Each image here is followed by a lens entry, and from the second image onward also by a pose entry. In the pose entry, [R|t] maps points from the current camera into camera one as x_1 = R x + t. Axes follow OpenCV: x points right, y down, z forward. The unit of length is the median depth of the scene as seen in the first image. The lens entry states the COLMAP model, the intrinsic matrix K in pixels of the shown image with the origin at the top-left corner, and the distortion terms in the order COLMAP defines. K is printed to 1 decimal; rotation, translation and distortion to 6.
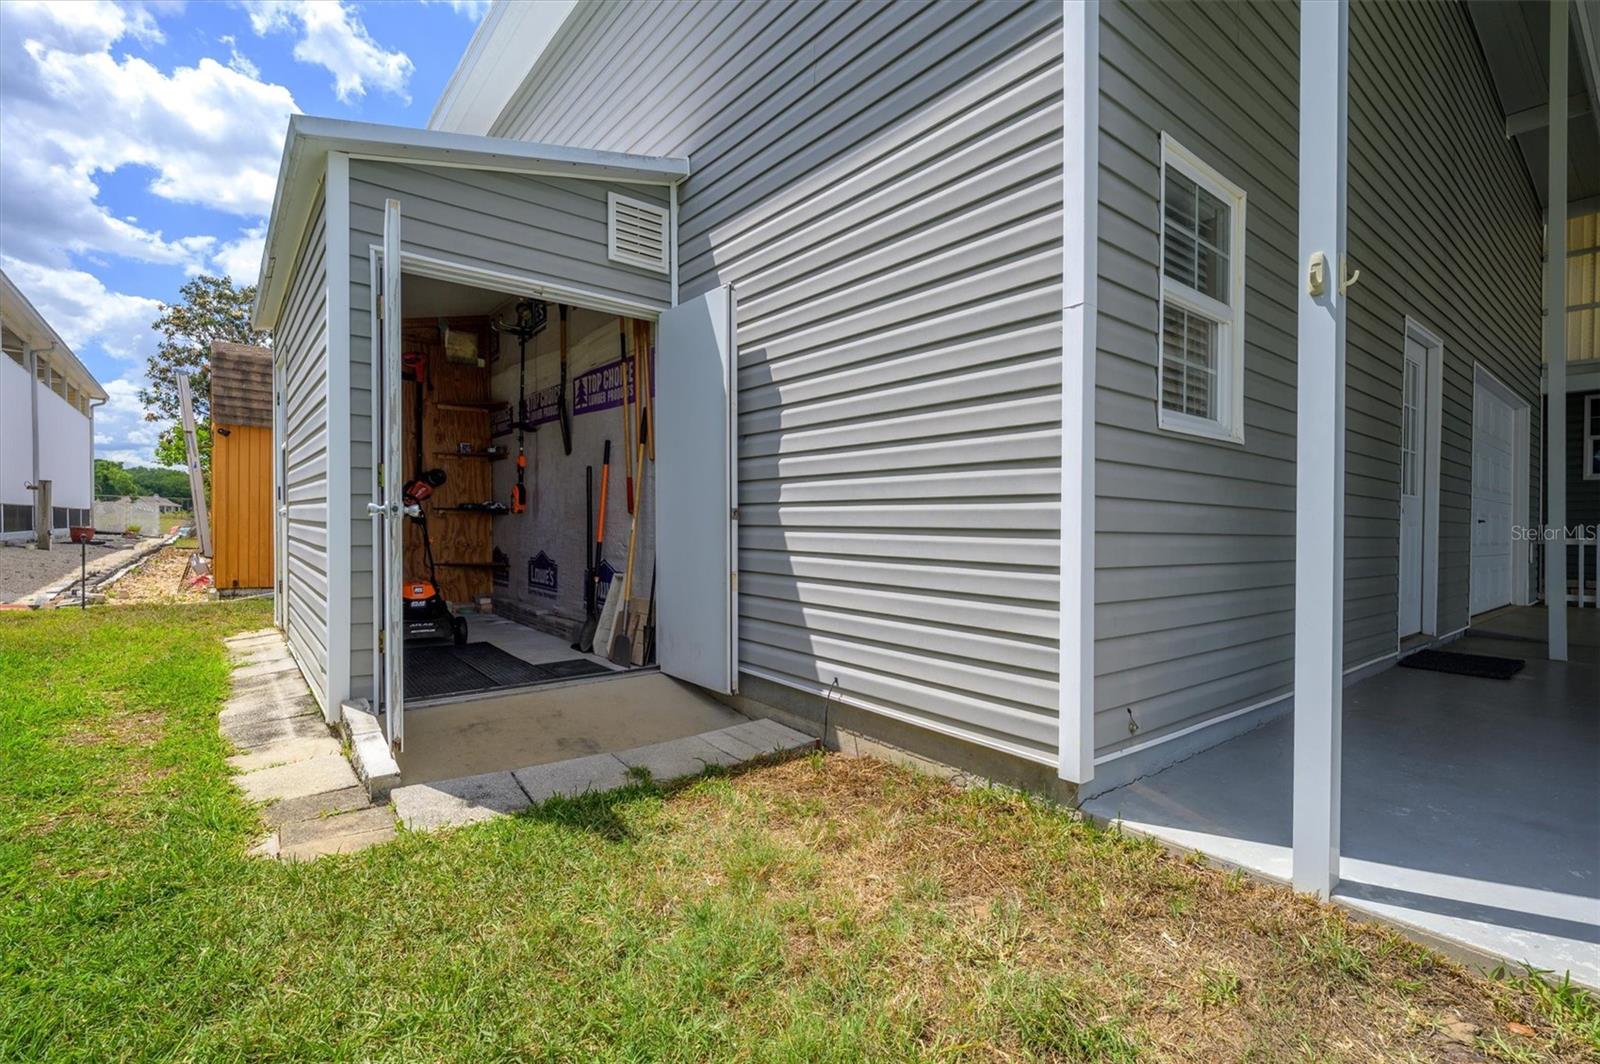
lens RADIAL K [[722.4, 0, 806.7], [0, 722.4, 540.4], [0, 0, 1]] dist [-0.003094, -0.000185]
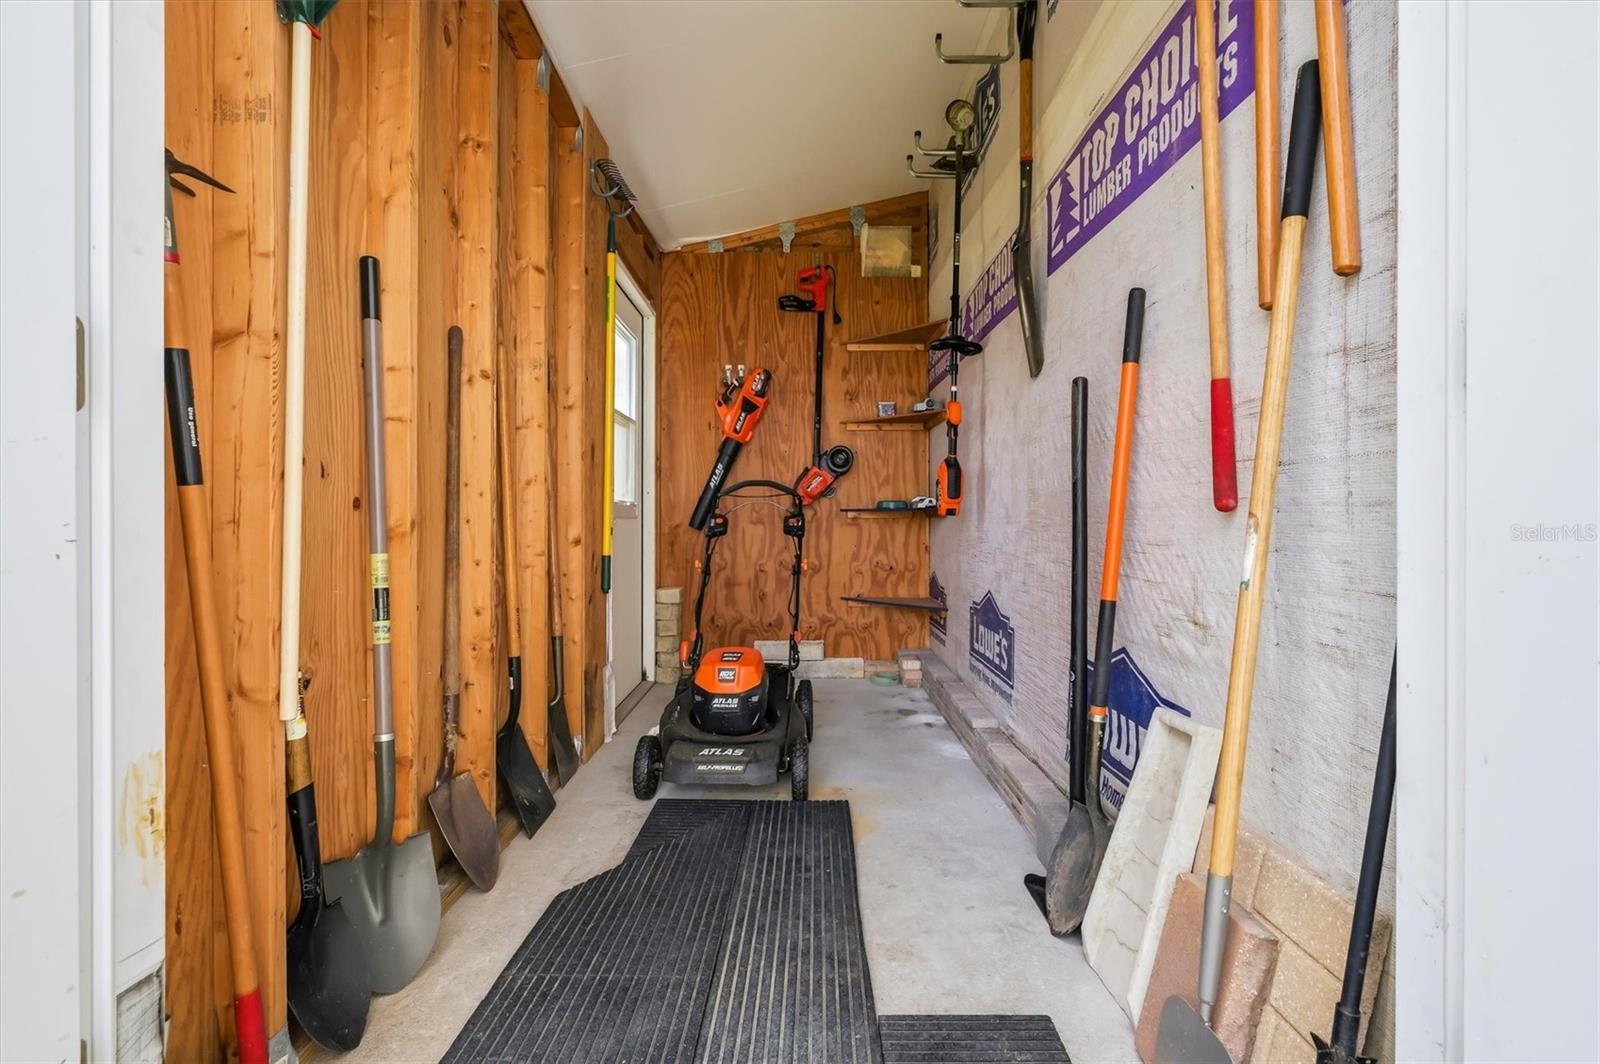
lens RADIAL K [[722.4, 0, 804.9], [0, 722.4, 541.0], [0, 0, 1]] dist [-0.003094, -0.000185]
pose [[0.770800, 0.007254, -0.637036, -0.138405], [-0.007335, 0.999970, 0.002511, -0.018632], [0.637035, 0.002737, 0.770830, 0.494344]]
